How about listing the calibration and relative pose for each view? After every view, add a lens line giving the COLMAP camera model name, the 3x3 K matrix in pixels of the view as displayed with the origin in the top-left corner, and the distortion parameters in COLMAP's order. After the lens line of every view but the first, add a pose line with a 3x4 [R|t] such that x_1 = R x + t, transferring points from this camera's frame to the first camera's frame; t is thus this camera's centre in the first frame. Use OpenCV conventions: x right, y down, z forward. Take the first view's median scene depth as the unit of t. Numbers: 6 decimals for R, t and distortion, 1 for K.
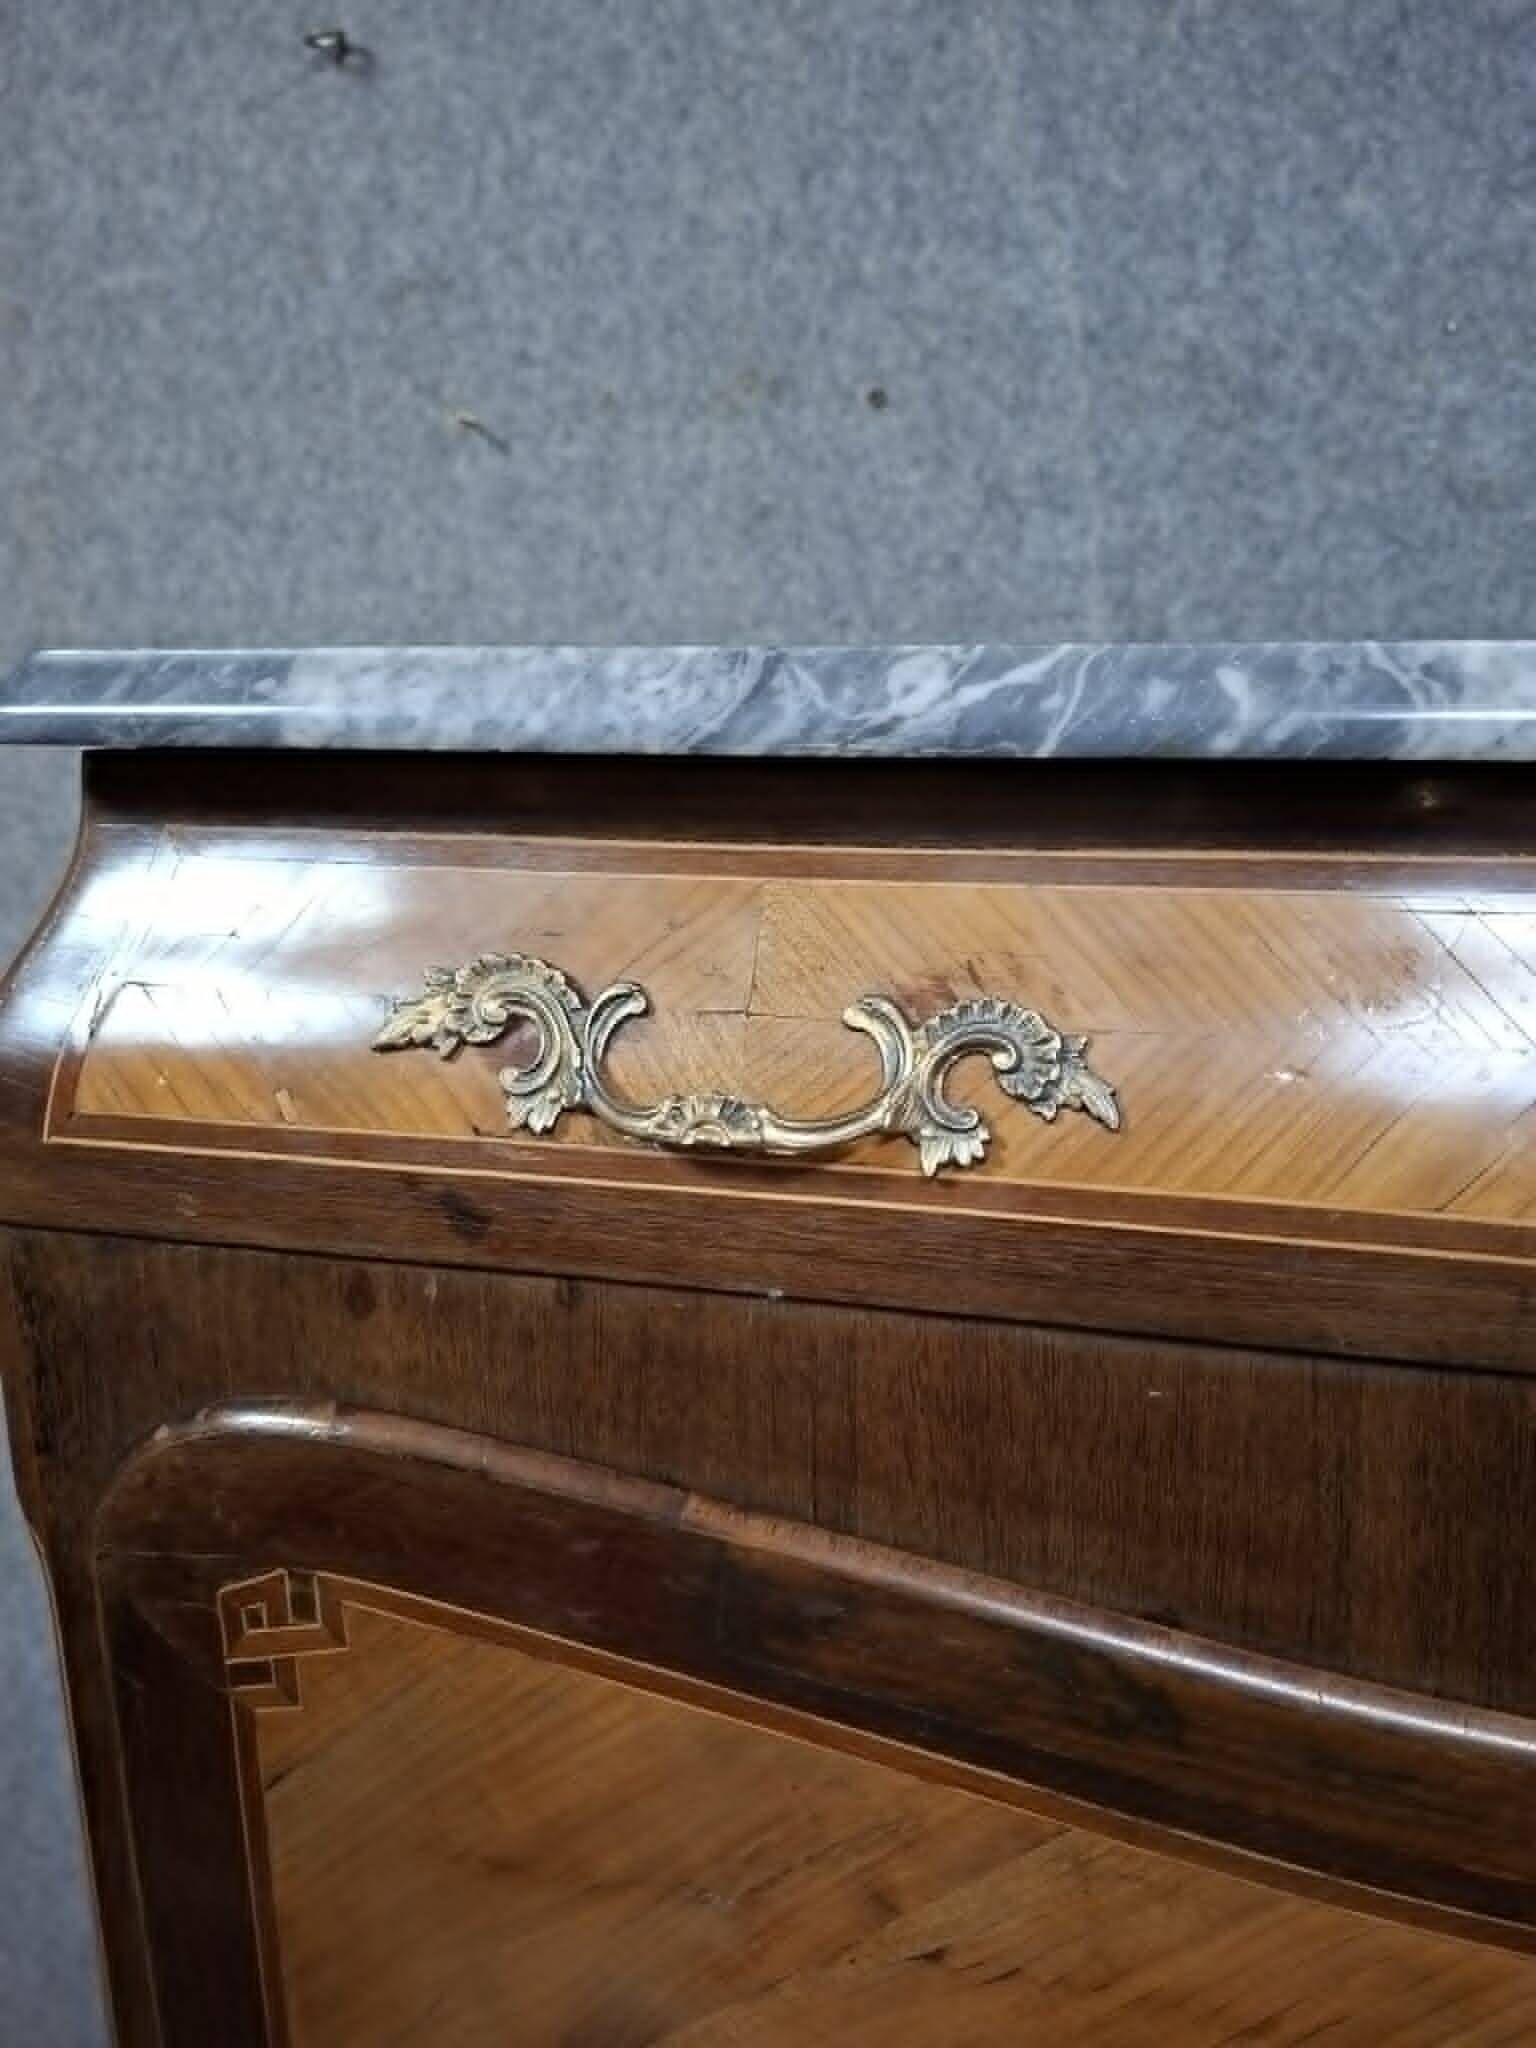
lens RADIAL K [[1465.7, 0, 772.4], [0, 1465.7, 1007.6], [0, 0, 1]] dist [0.023572, -0.040278]
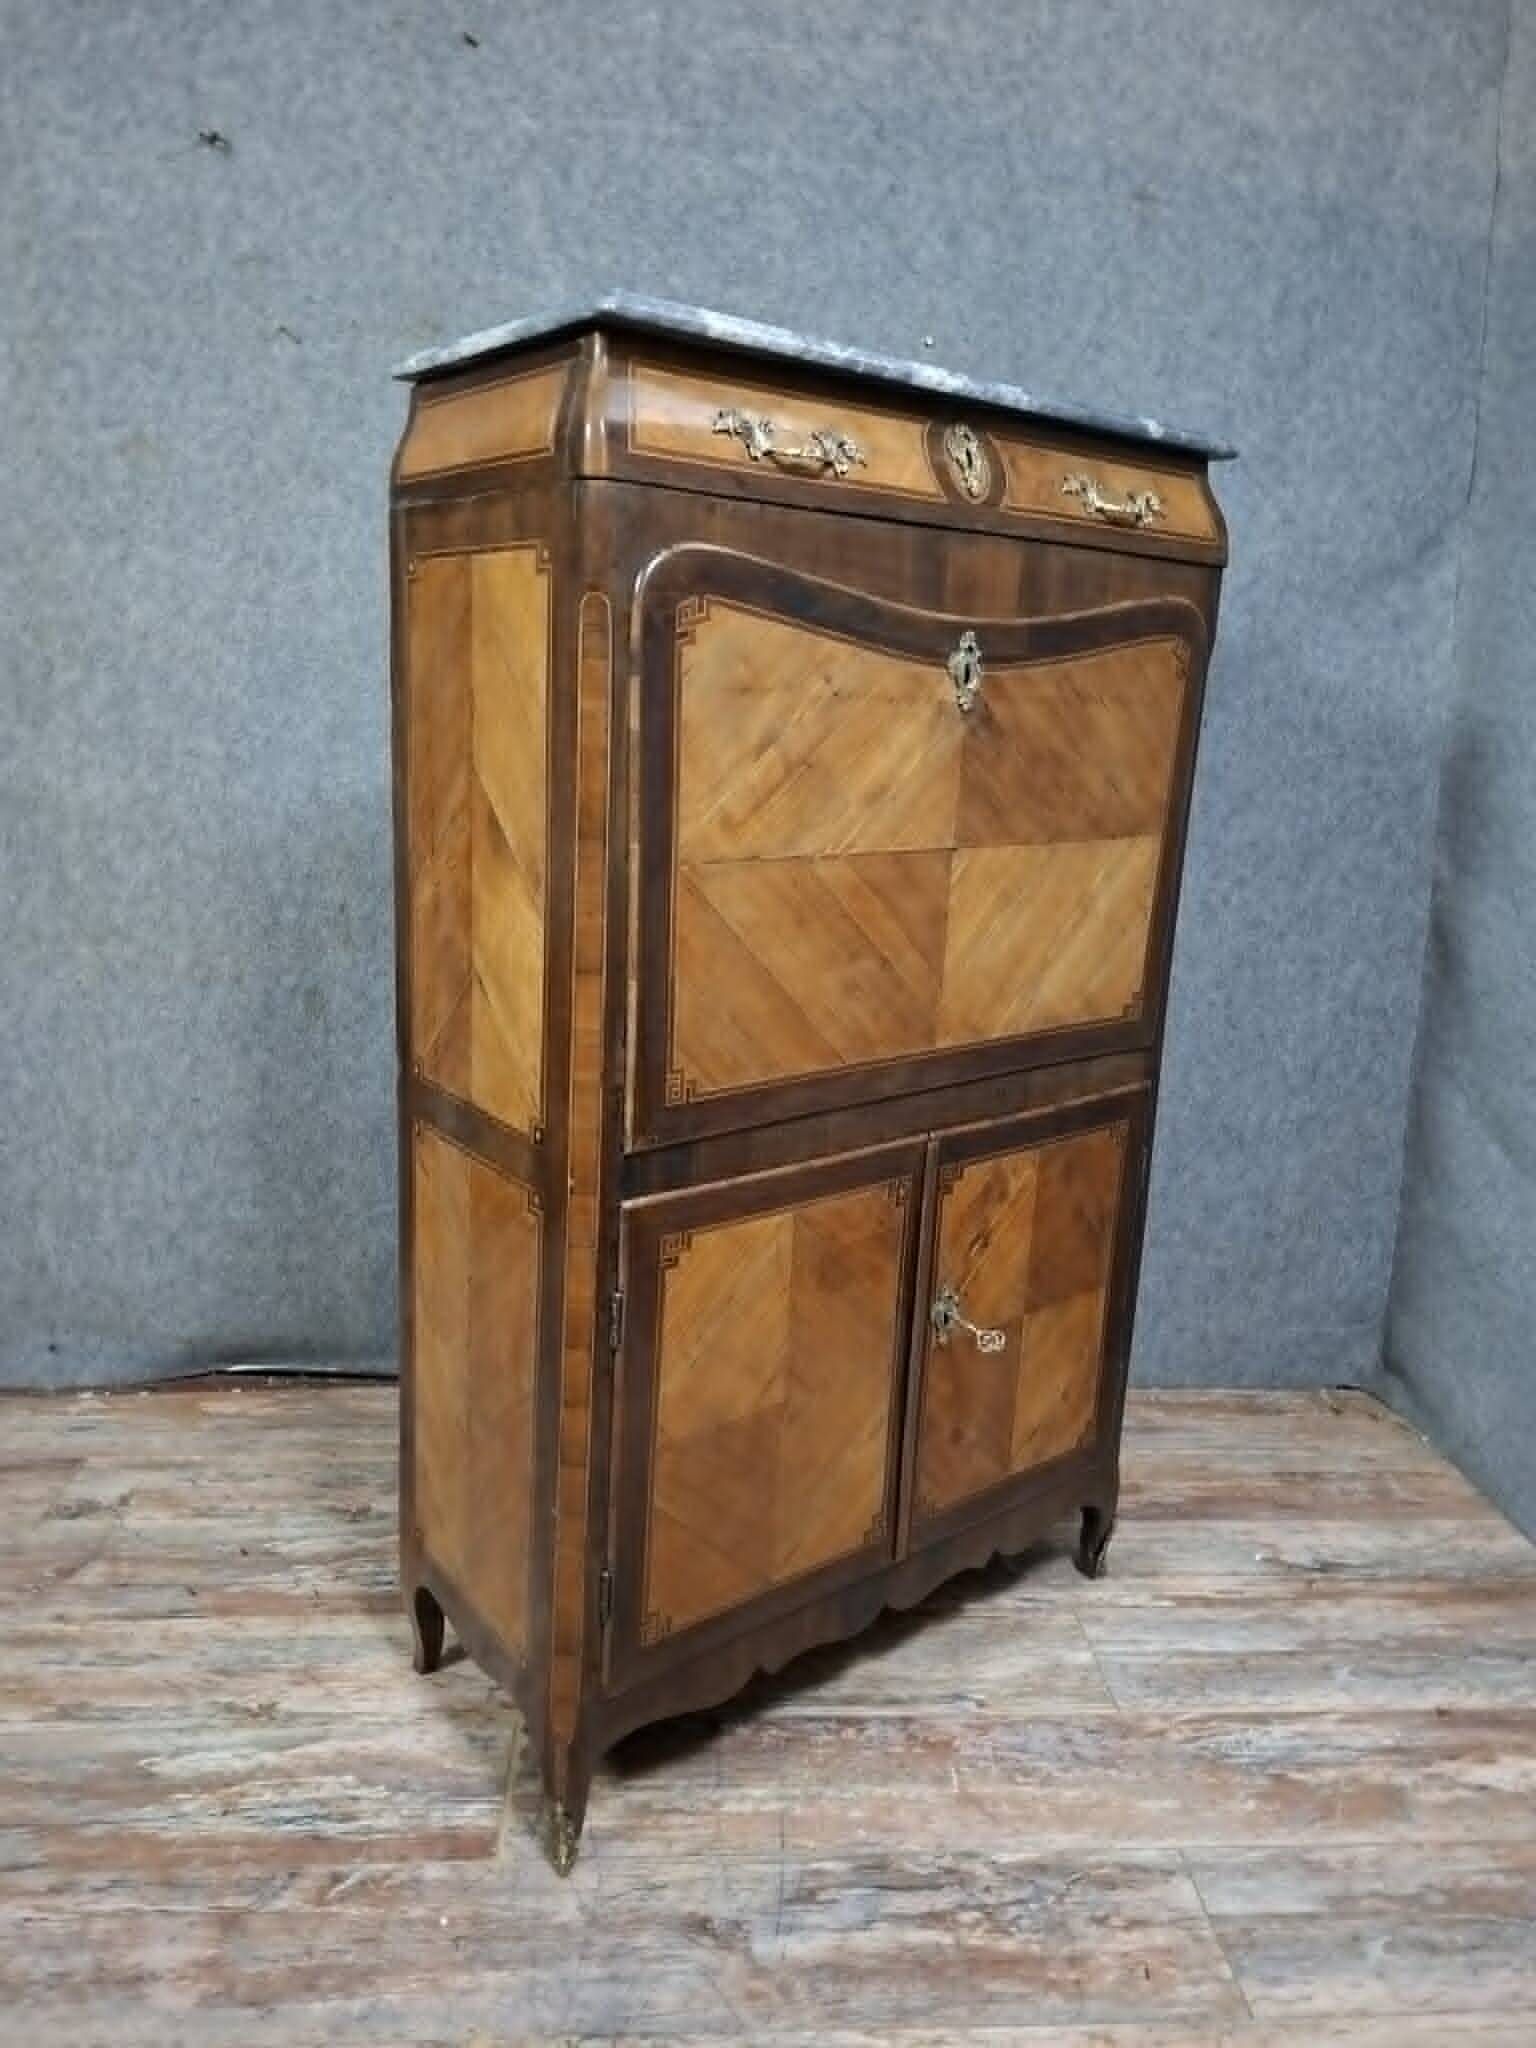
lens RADIAL K [[1433.0, 0, 754.4], [0, 1433.0, 1003.7], [0, 0, 1]] dist [0.040606, -0.040792]
pose [[0.949060, -0.037209, 0.312892, -0.275948], [0.026936, 0.998949, 0.037092, 0.566007], [-0.313943, -0.026774, 0.949064, -1.334522]]
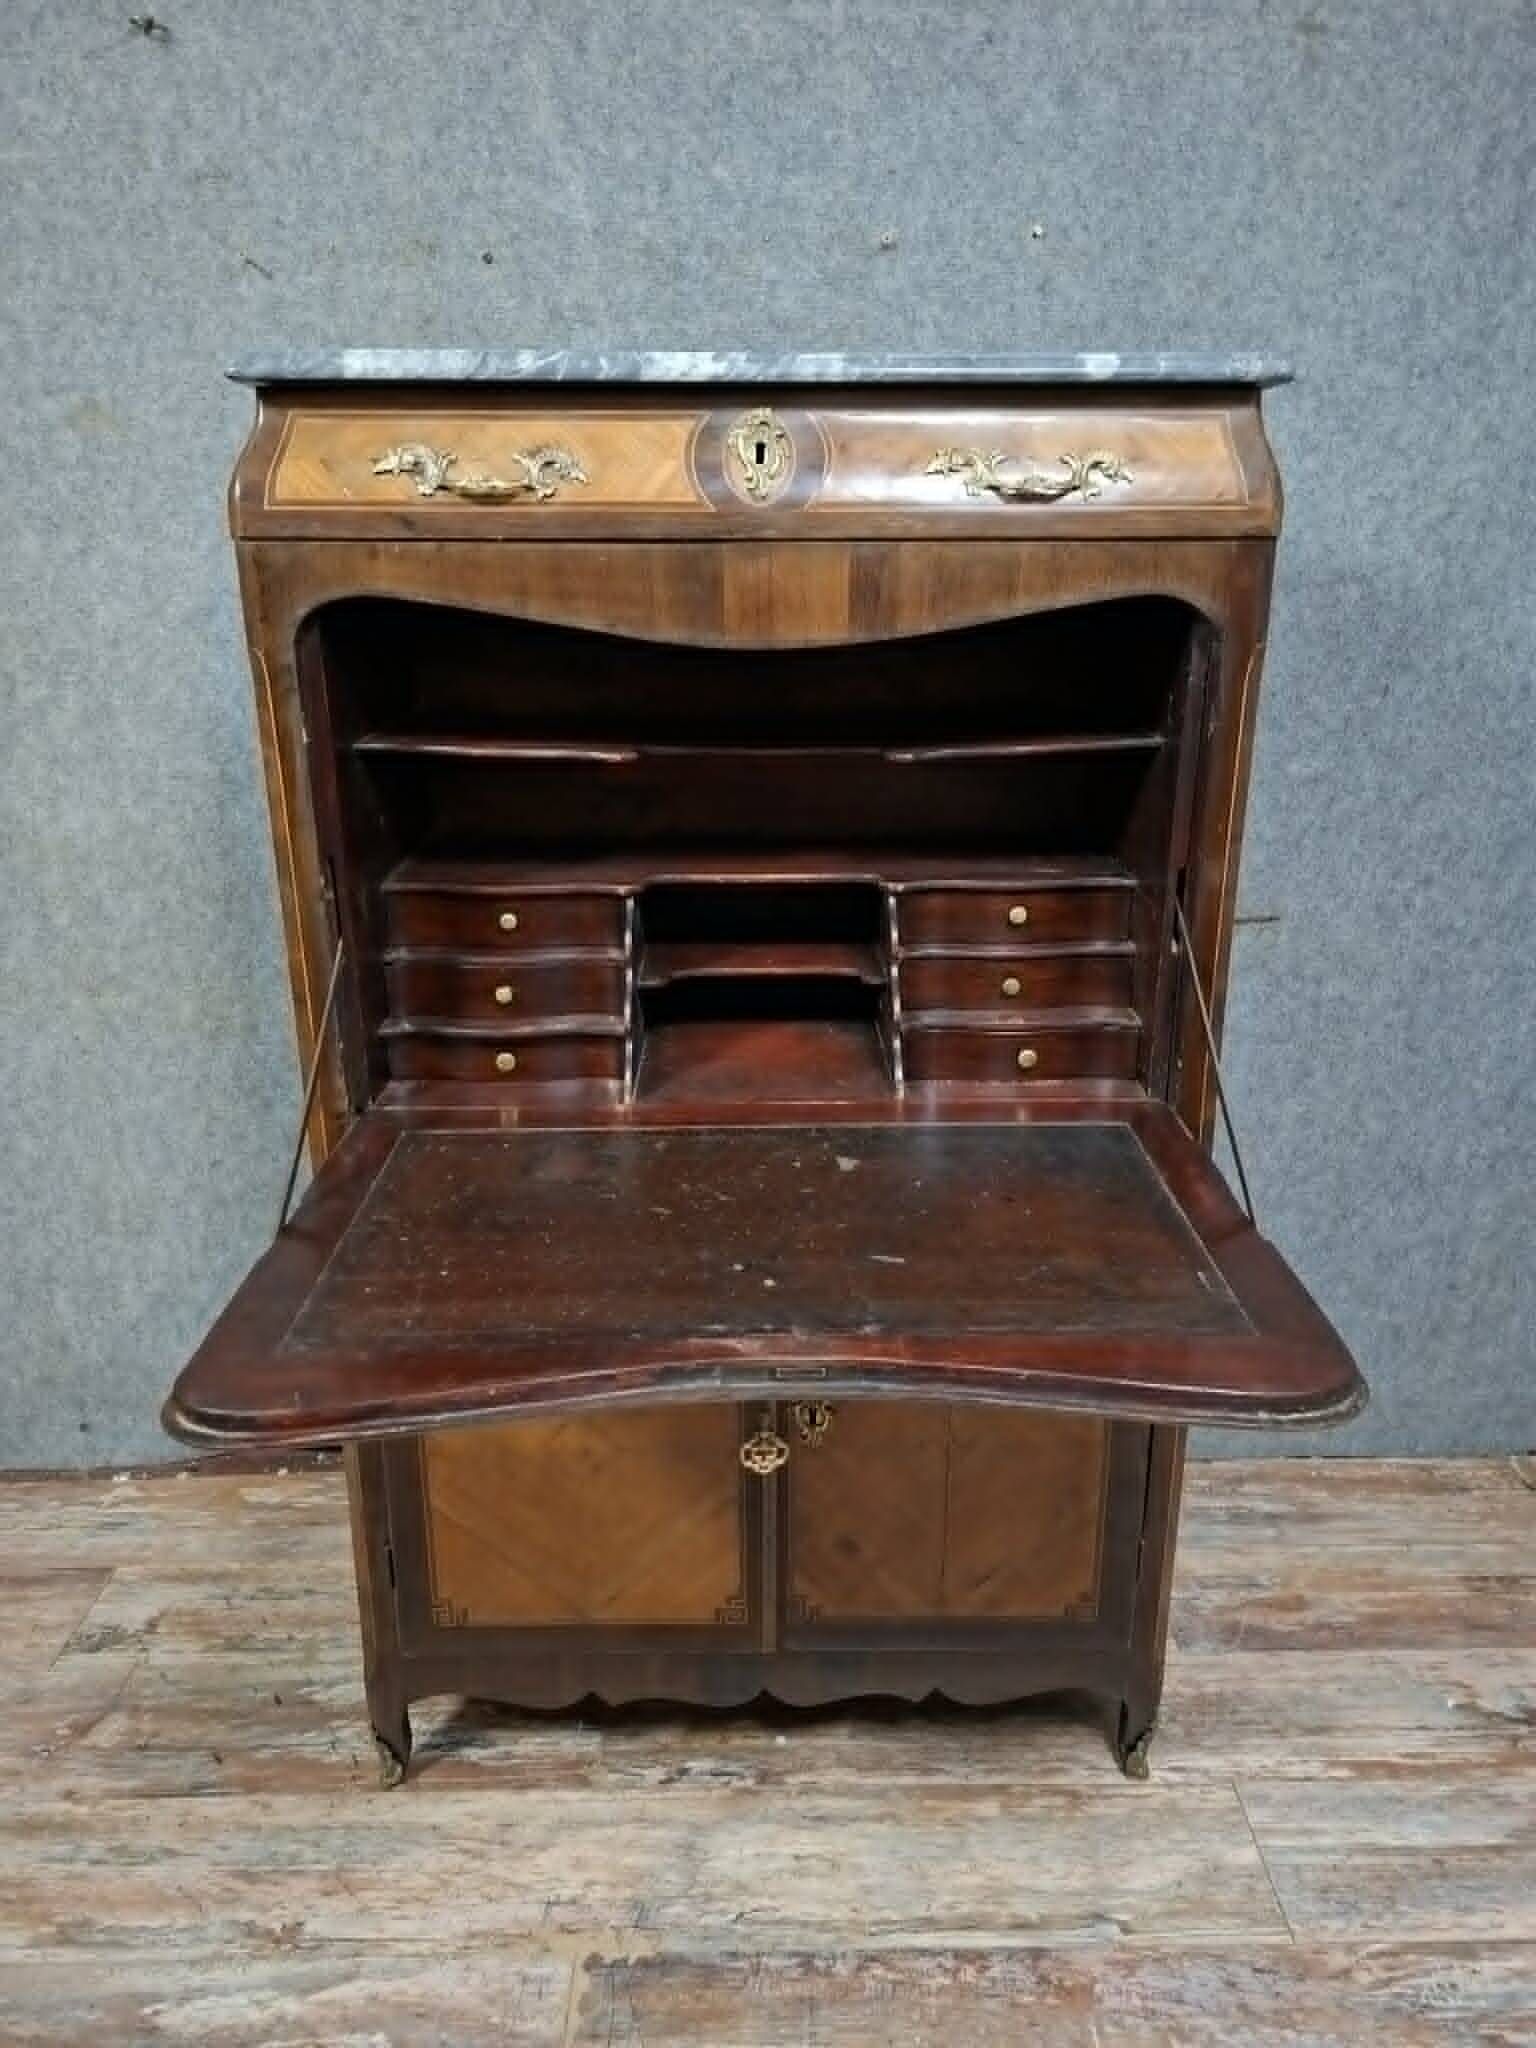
lens RADIAL K [[1433.0, 0, 779.5], [0, 1433.0, 1007.9], [0, 0, 1]] dist [0.040606, -0.040792]
pose [[0.963922, -0.085365, 0.252125, -0.119760], [0.057645, 0.991649, 0.115367, 0.352931], [-0.259867, -0.096671, 0.960793, -0.991421]]
